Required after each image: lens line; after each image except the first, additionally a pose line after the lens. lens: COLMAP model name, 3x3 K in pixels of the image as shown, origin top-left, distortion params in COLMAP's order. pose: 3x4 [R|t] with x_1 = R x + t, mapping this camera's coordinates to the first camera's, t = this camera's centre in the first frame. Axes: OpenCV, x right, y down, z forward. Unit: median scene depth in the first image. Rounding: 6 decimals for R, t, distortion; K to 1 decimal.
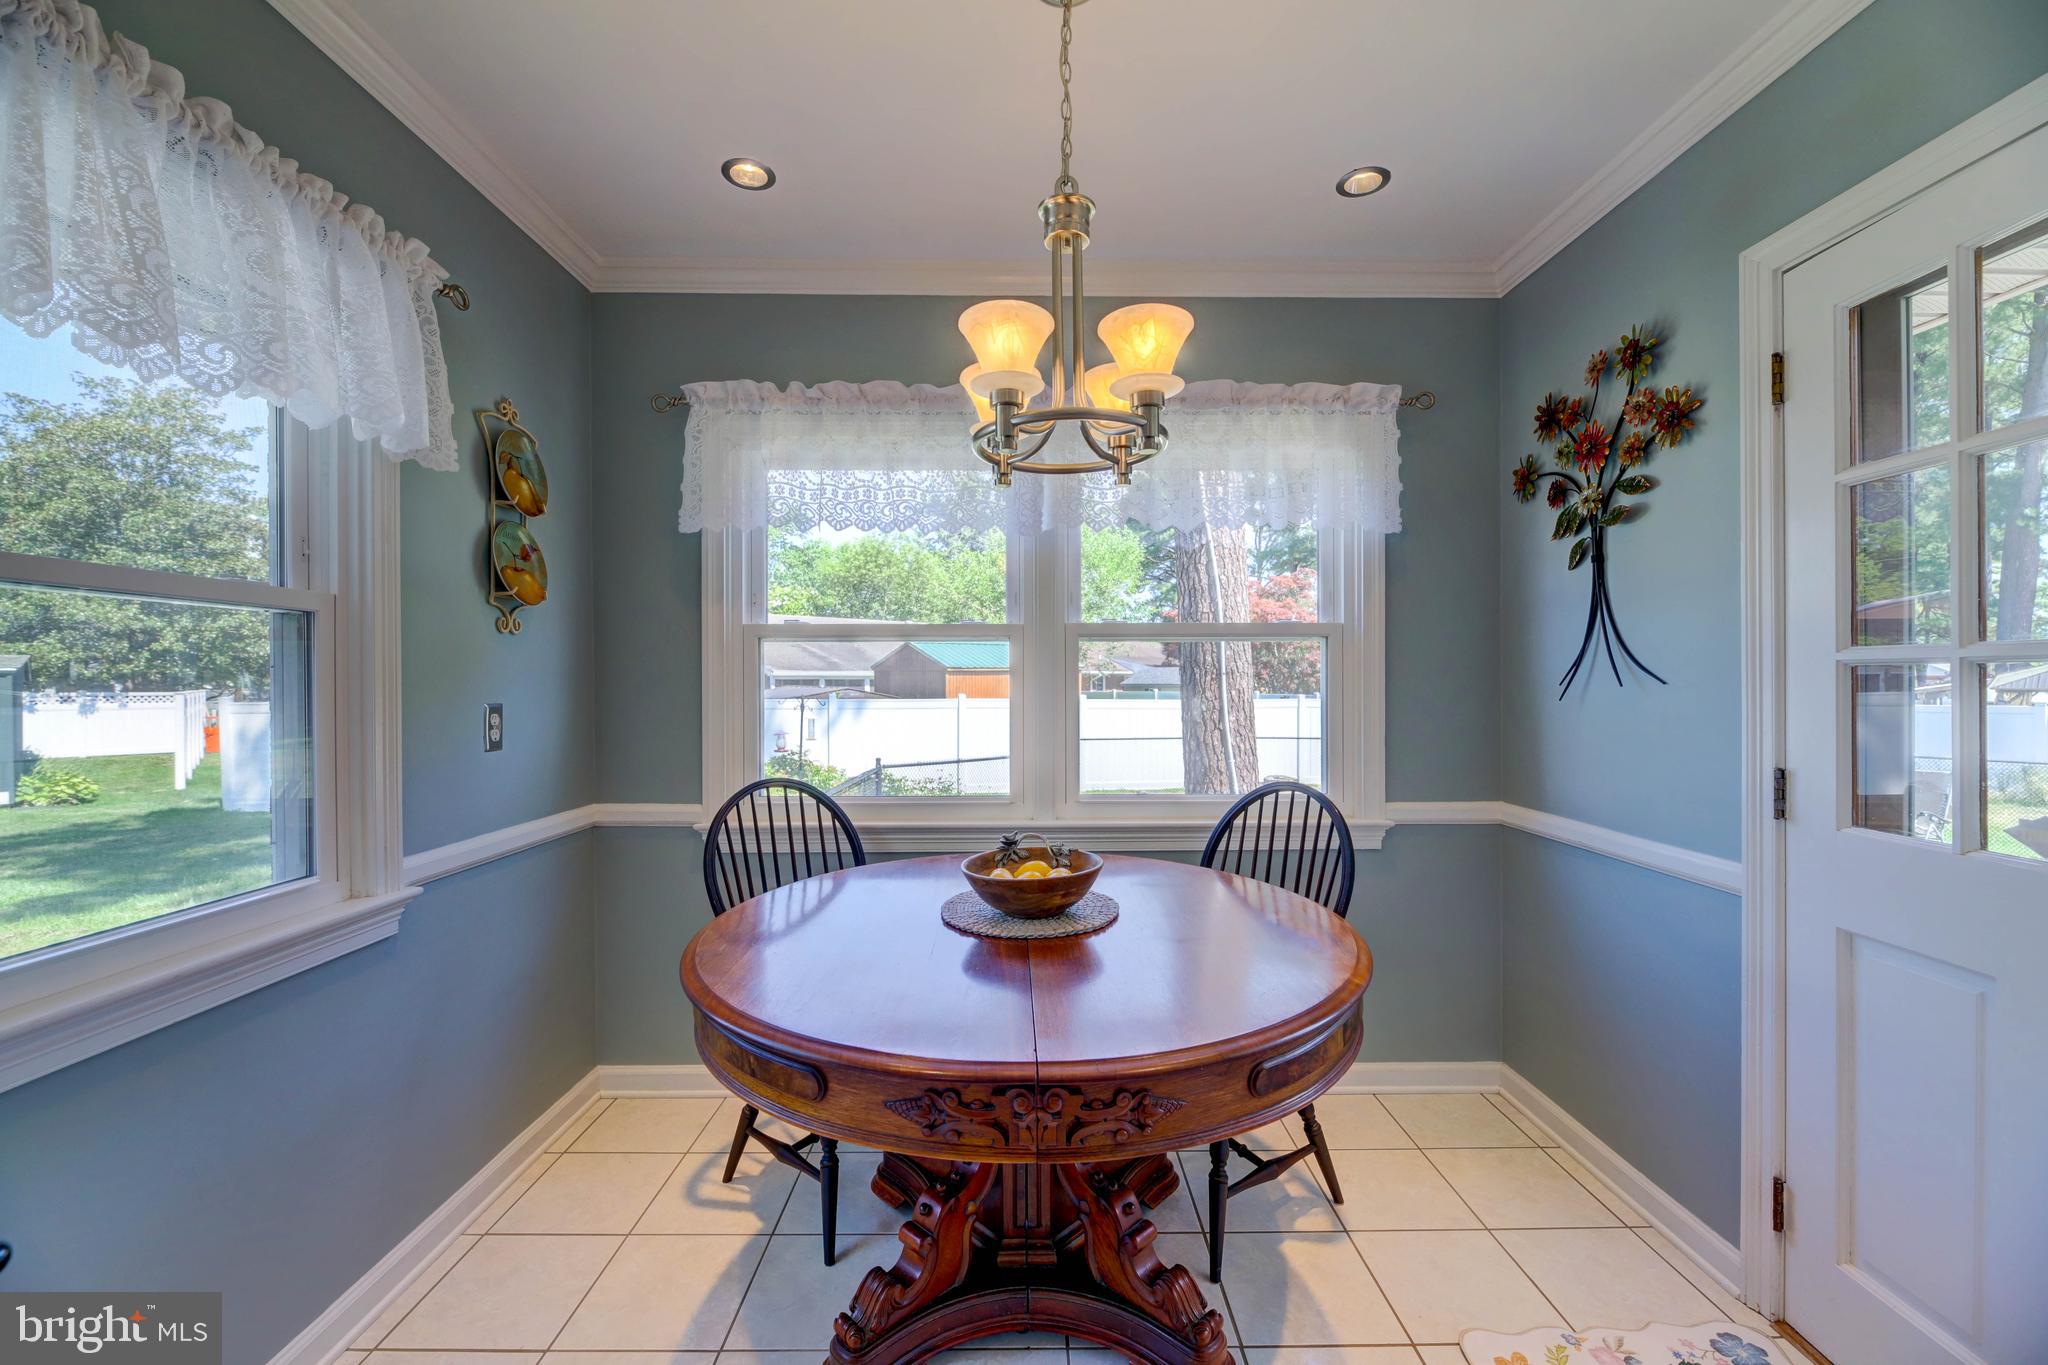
lens RADIAL K [[824.1, 0, 1023.7], [0, 824.1, 685.1], [0, 0, 1]] dist [0.000154, -0.004939]
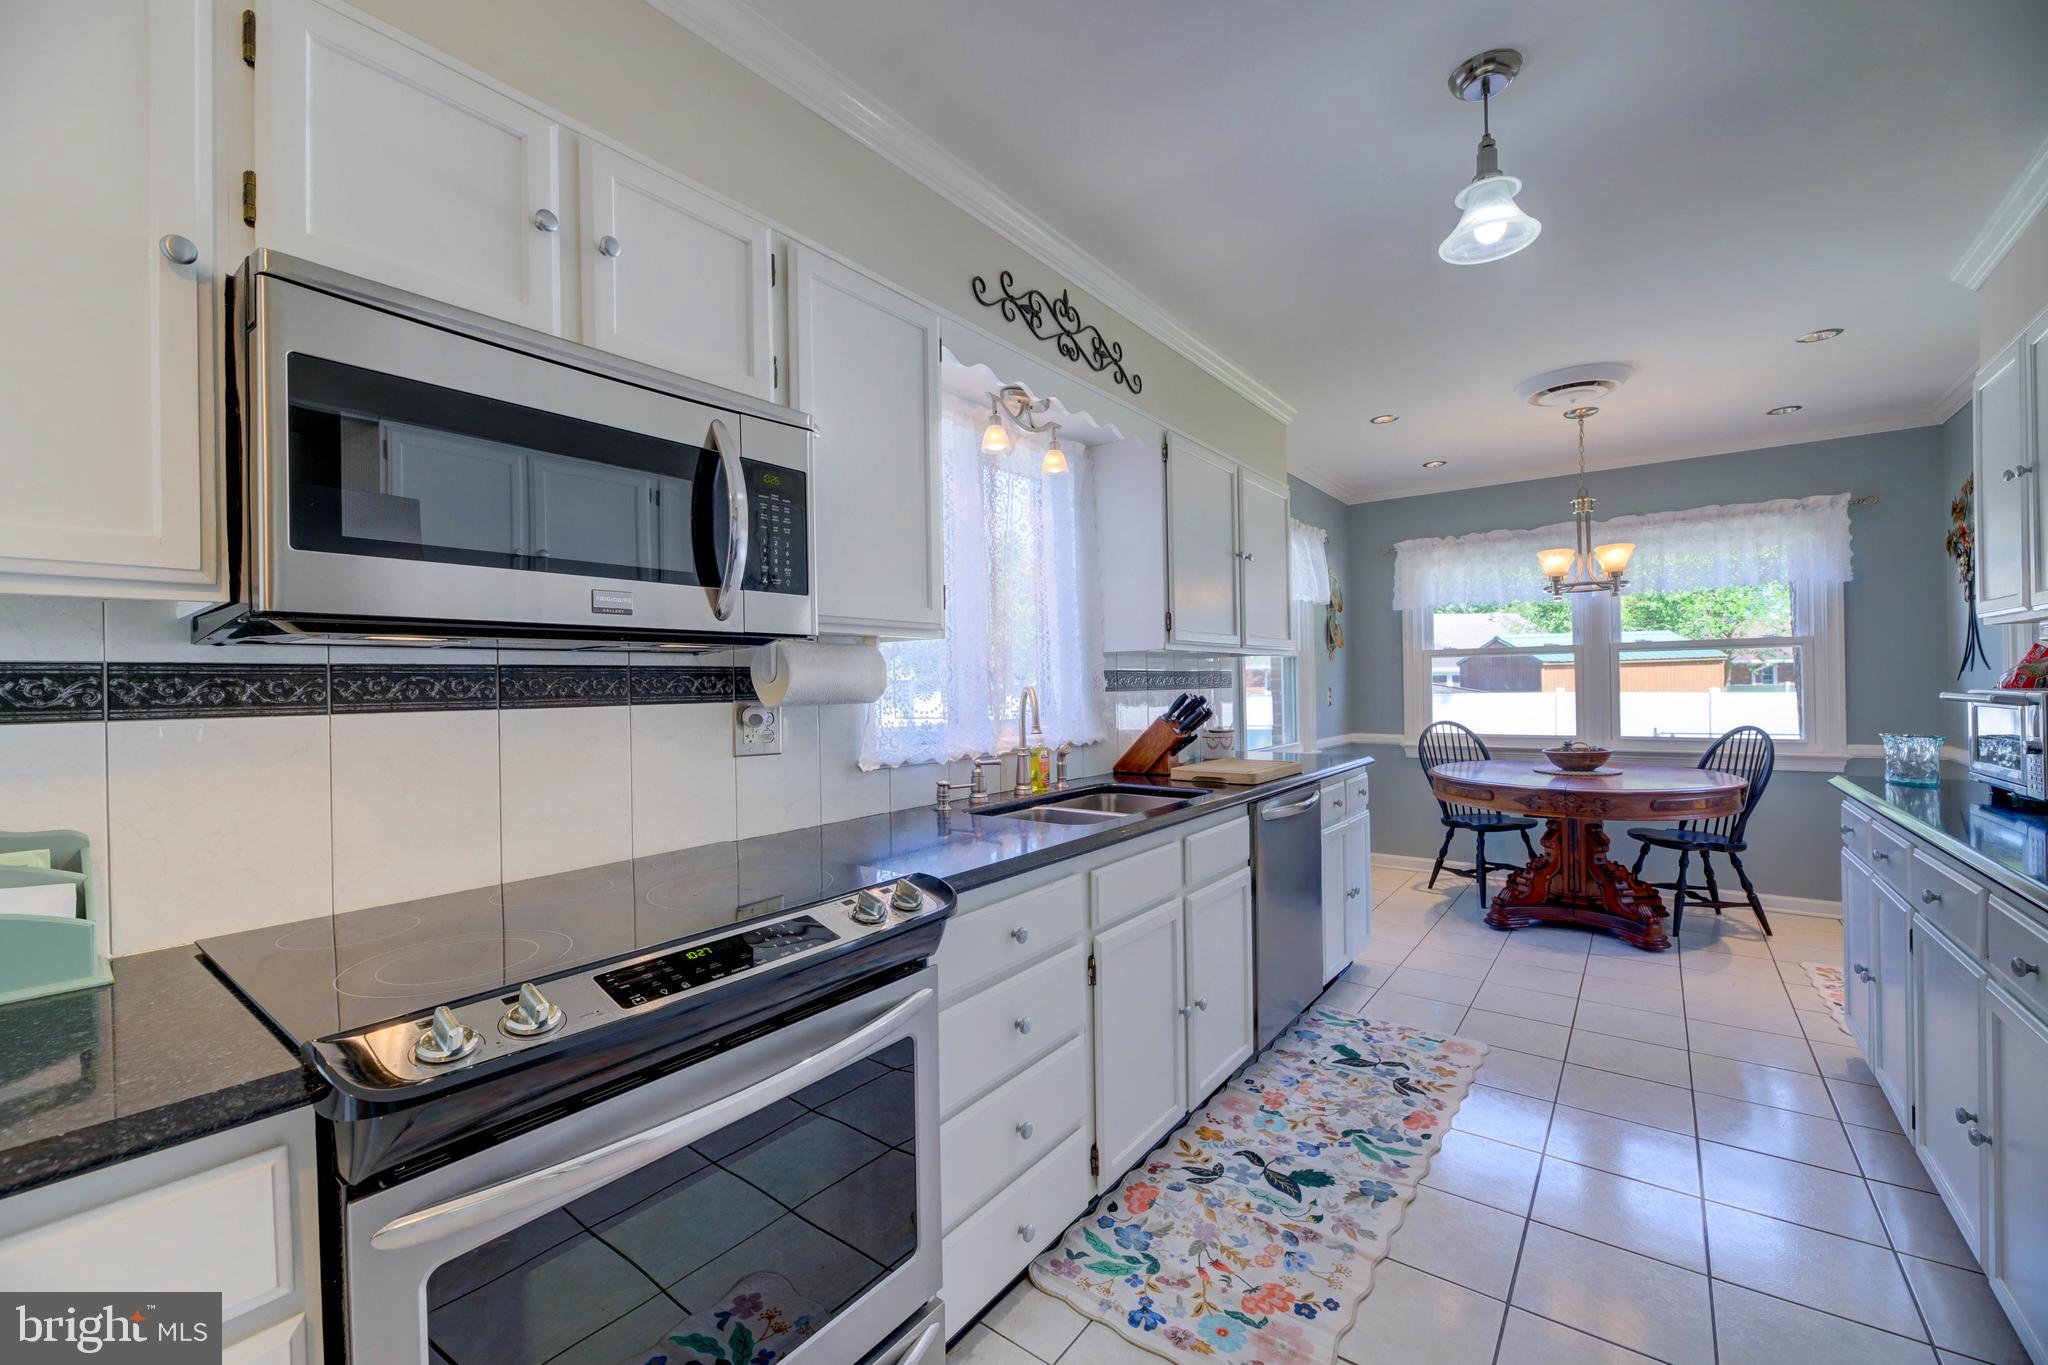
lens RADIAL K [[824.1, 0, 1023.7], [0, 824.1, 685.1], [0, 0, 1]] dist [0.000154, -0.004939]
pose [[0.793823, -0.011027, -0.608048, 0.135747], [0.012450, 0.999921, -0.001880, 0.007310], [0.608021, -0.006078, 0.793898, -1.341237]]
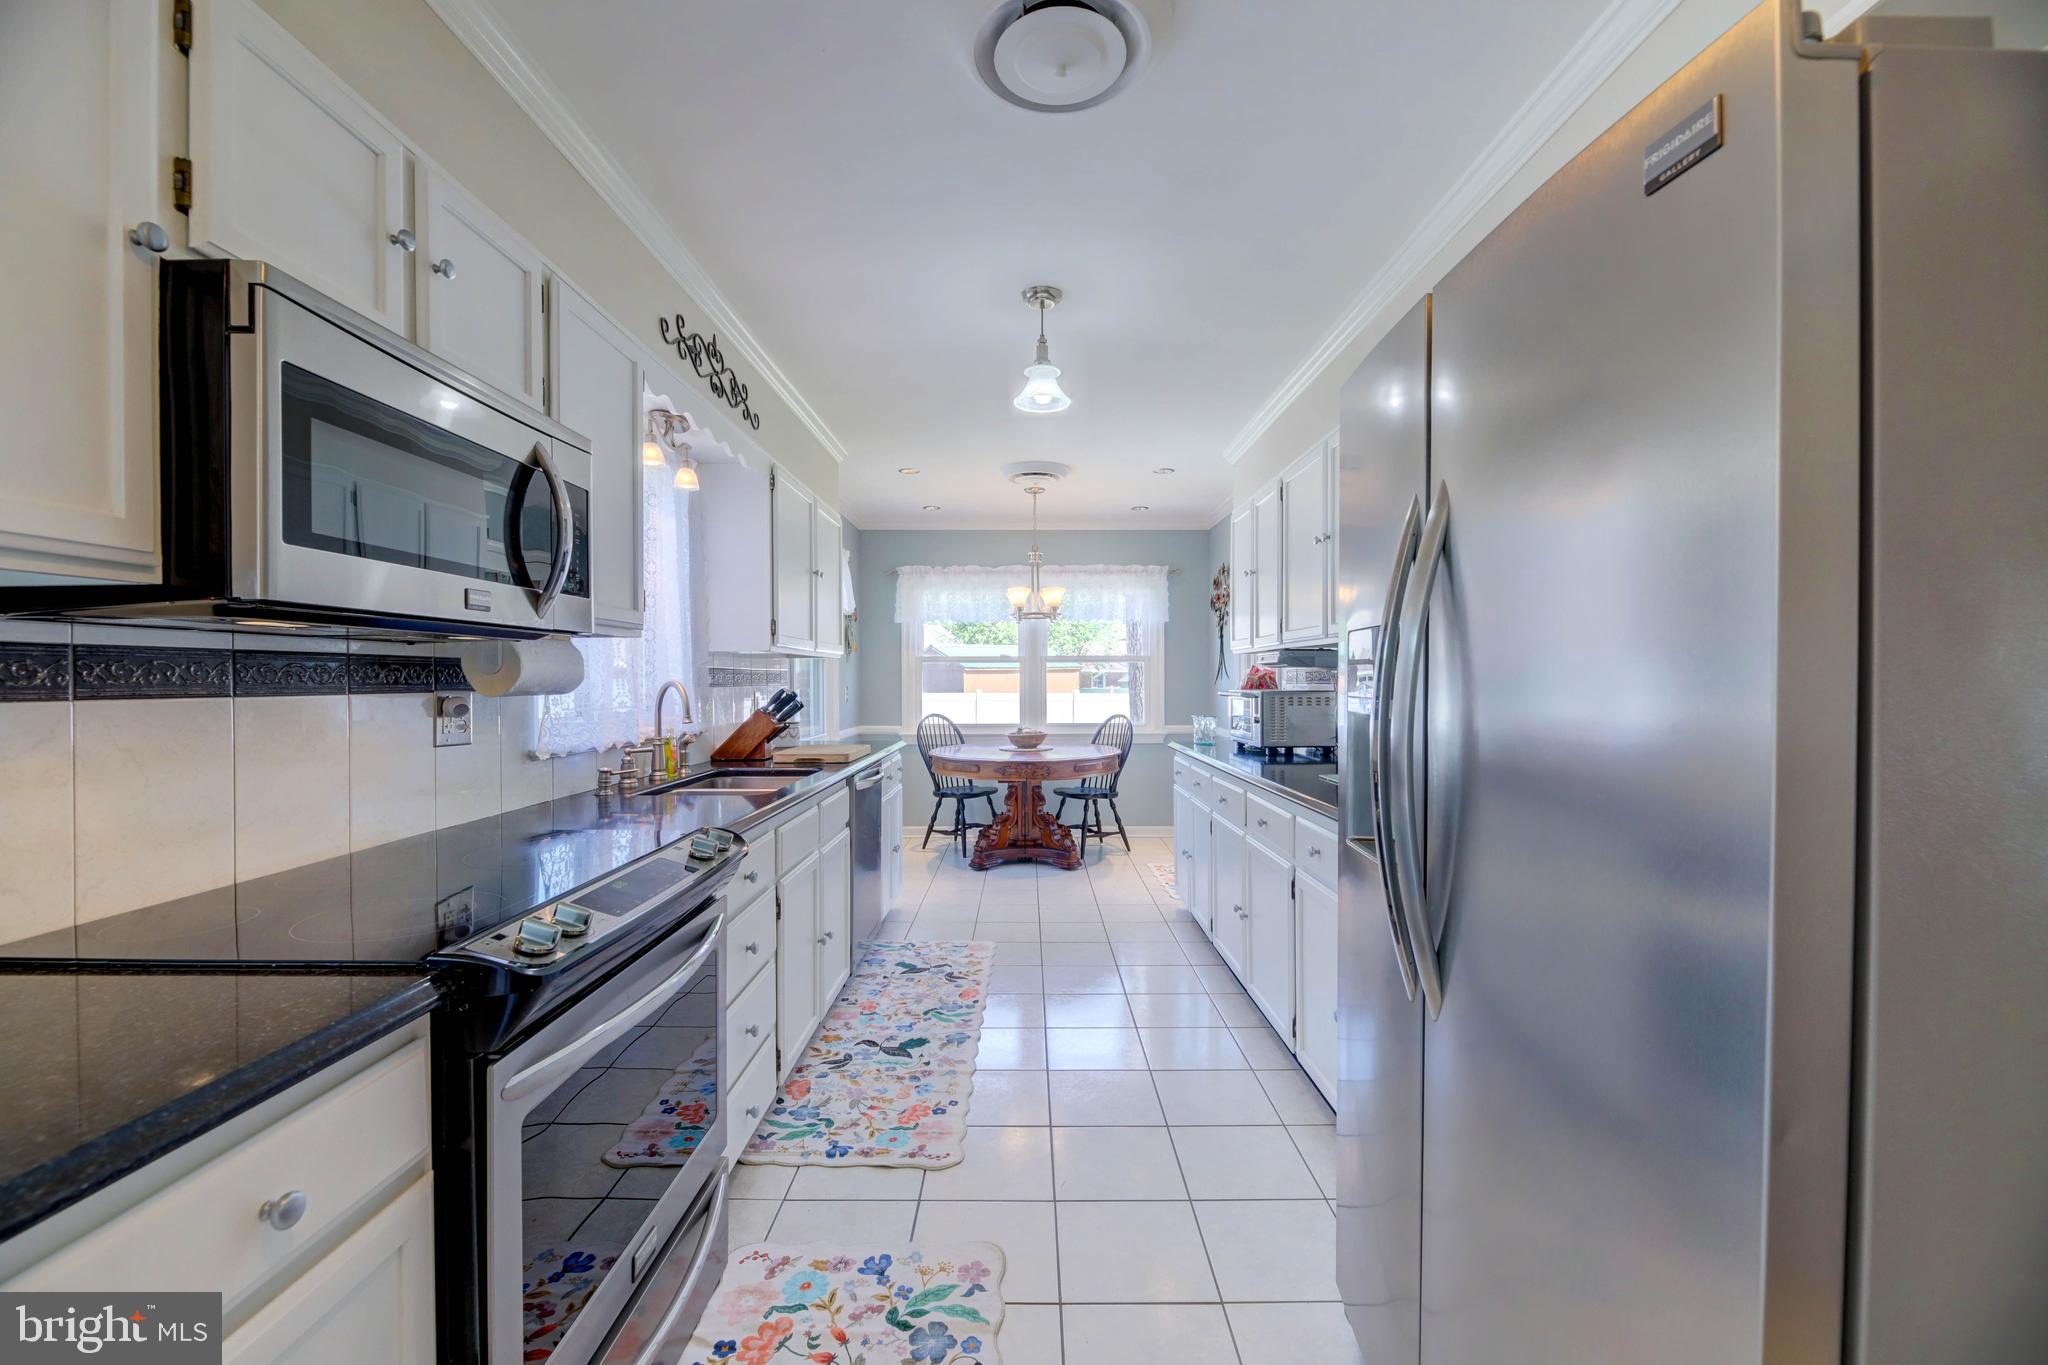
lens RADIAL K [[824.1, 0, 1023.7], [0, 824.1, 685.1], [0, 0, 1]] dist [0.000154, -0.004939]
pose [[0.999969, -0.000648, -0.007868, 0.017757], [0.000669, 0.999996, 0.002759, 0.009689], [0.007866, -0.002764, 0.999965, -1.638459]]
